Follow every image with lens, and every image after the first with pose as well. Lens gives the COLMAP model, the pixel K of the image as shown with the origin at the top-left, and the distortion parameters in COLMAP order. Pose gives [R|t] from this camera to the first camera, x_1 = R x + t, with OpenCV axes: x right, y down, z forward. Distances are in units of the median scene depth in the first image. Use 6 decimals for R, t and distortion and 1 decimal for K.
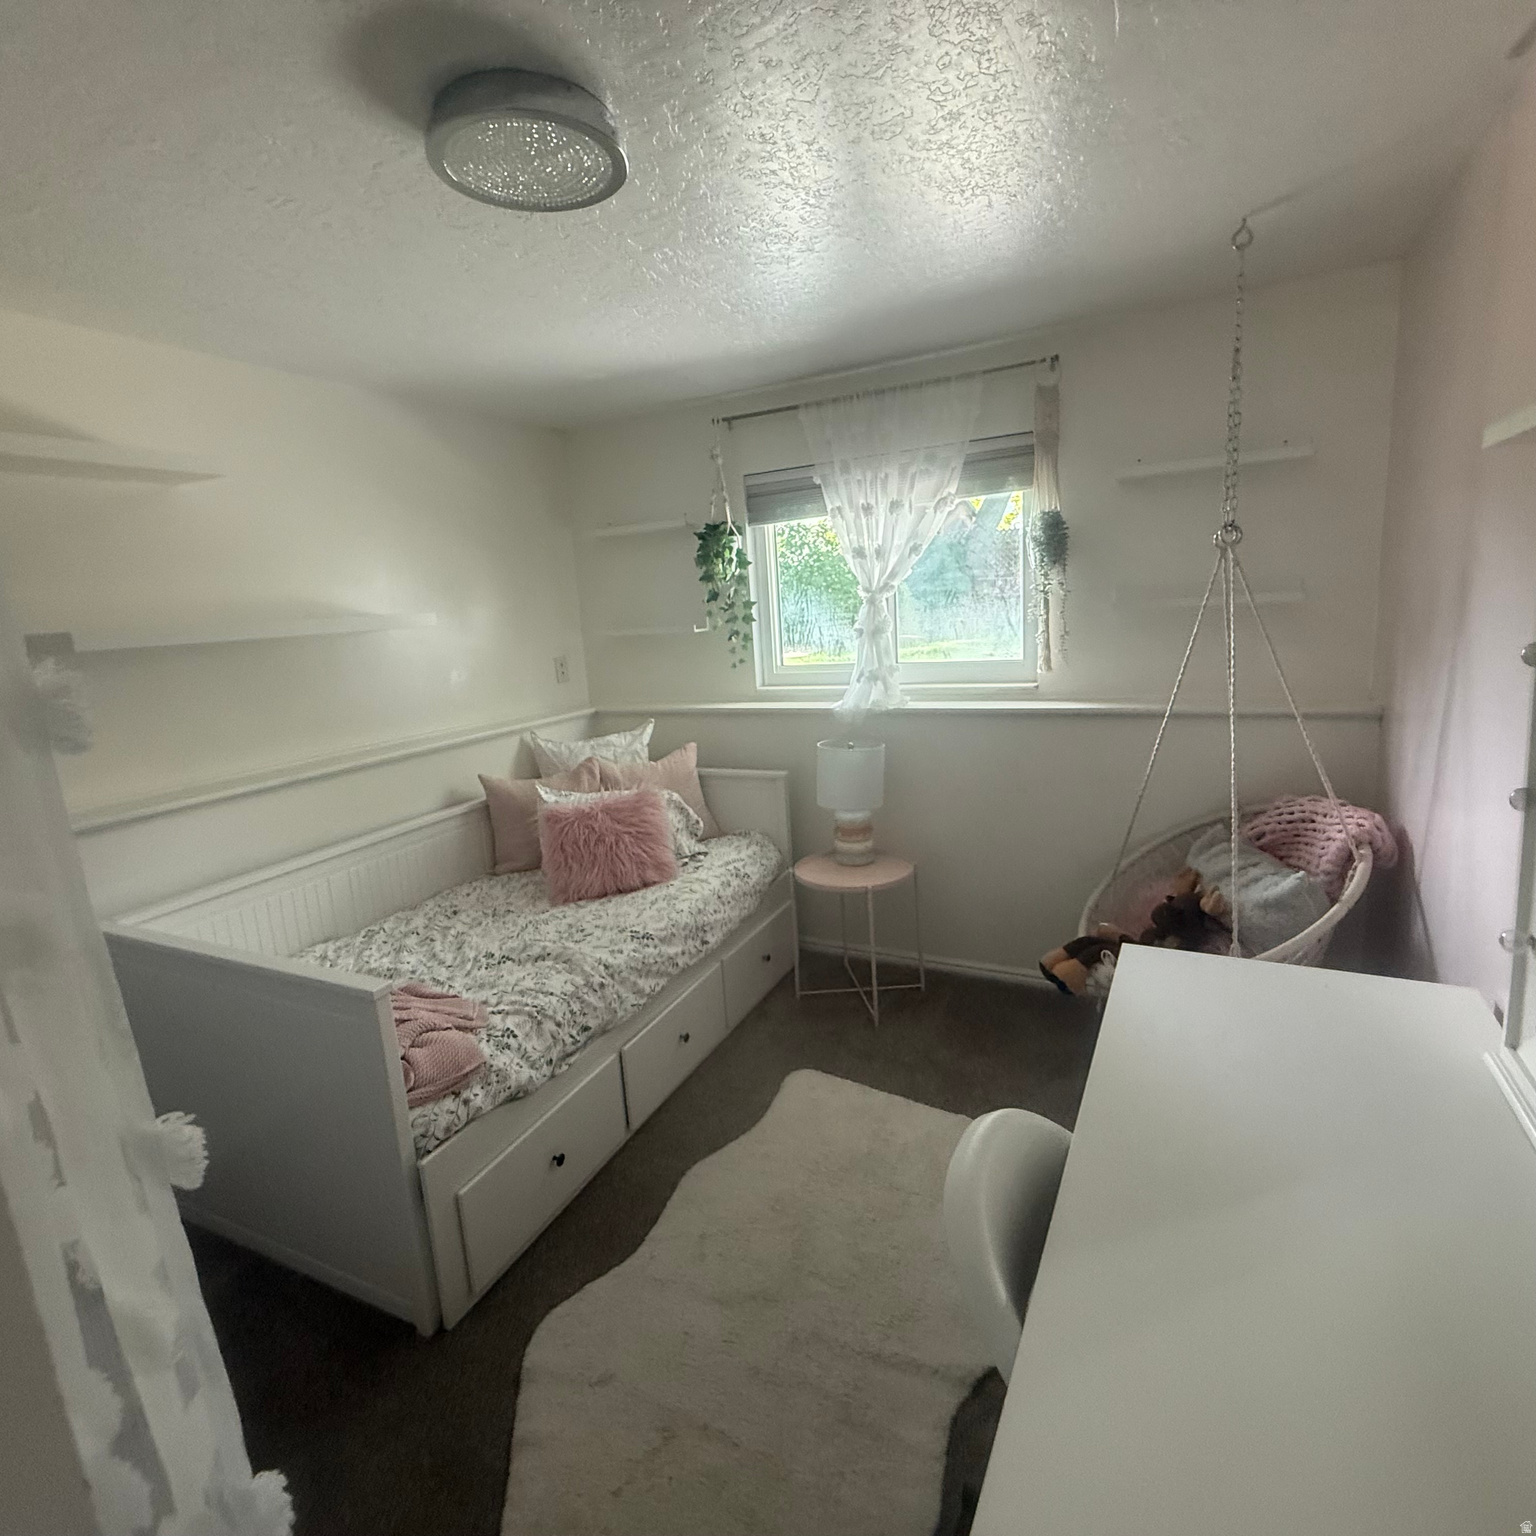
lens RADIAL K [[818.0, 0, 752.1], [0, 818.0, 764.0], [0, 0, 1]] dist [0.011627, -0.001249]
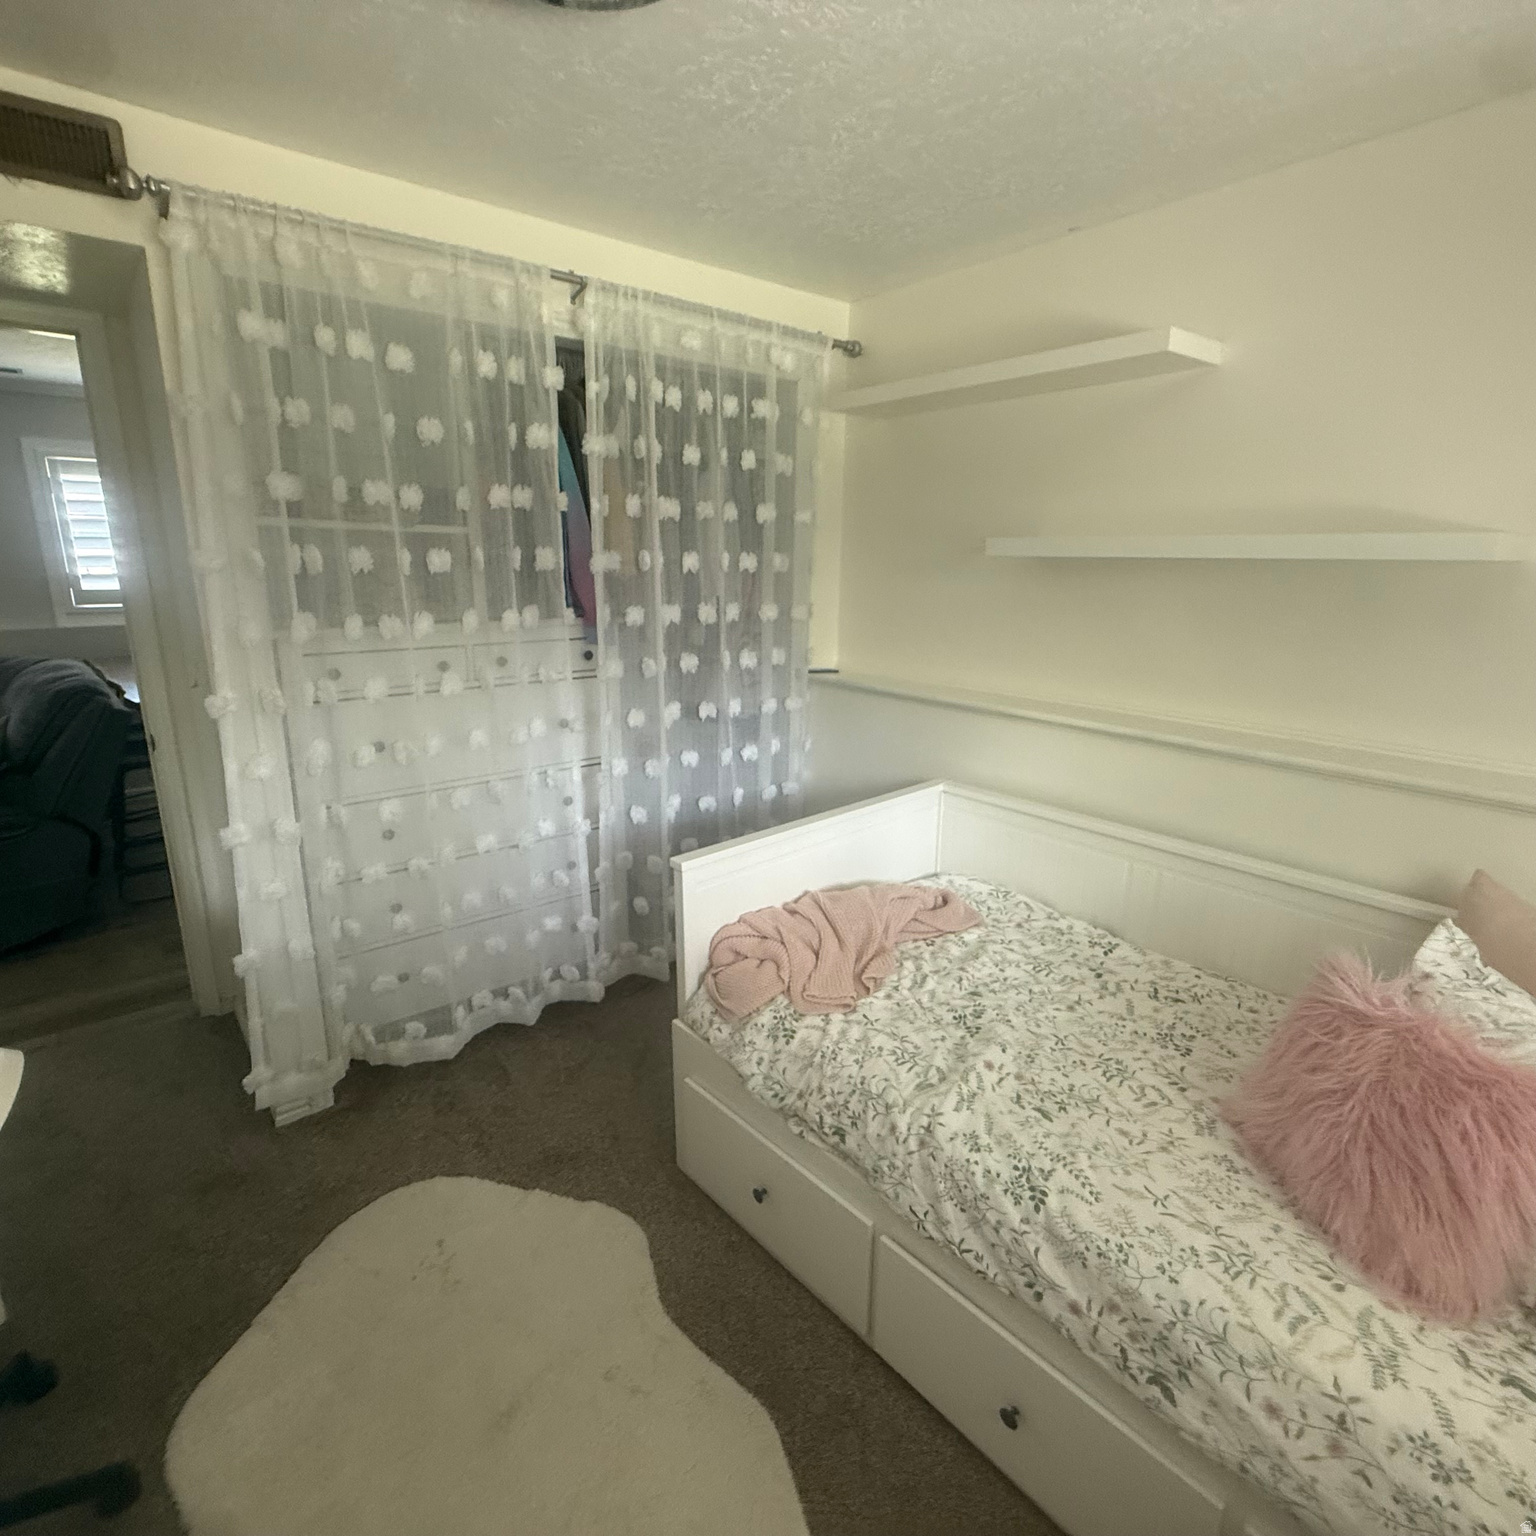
lens RADIAL K [[818.0, 0, 752.1], [0, 818.0, 764.0], [0, 0, 1]] dist [0.011627, -0.001249]
pose [[-0.392616, 0.292275, -0.872025, 0.323384], [-0.155142, 0.913525, 0.376035, -0.209526], [0.906523, 0.282925, -0.313320, 0.954502]]
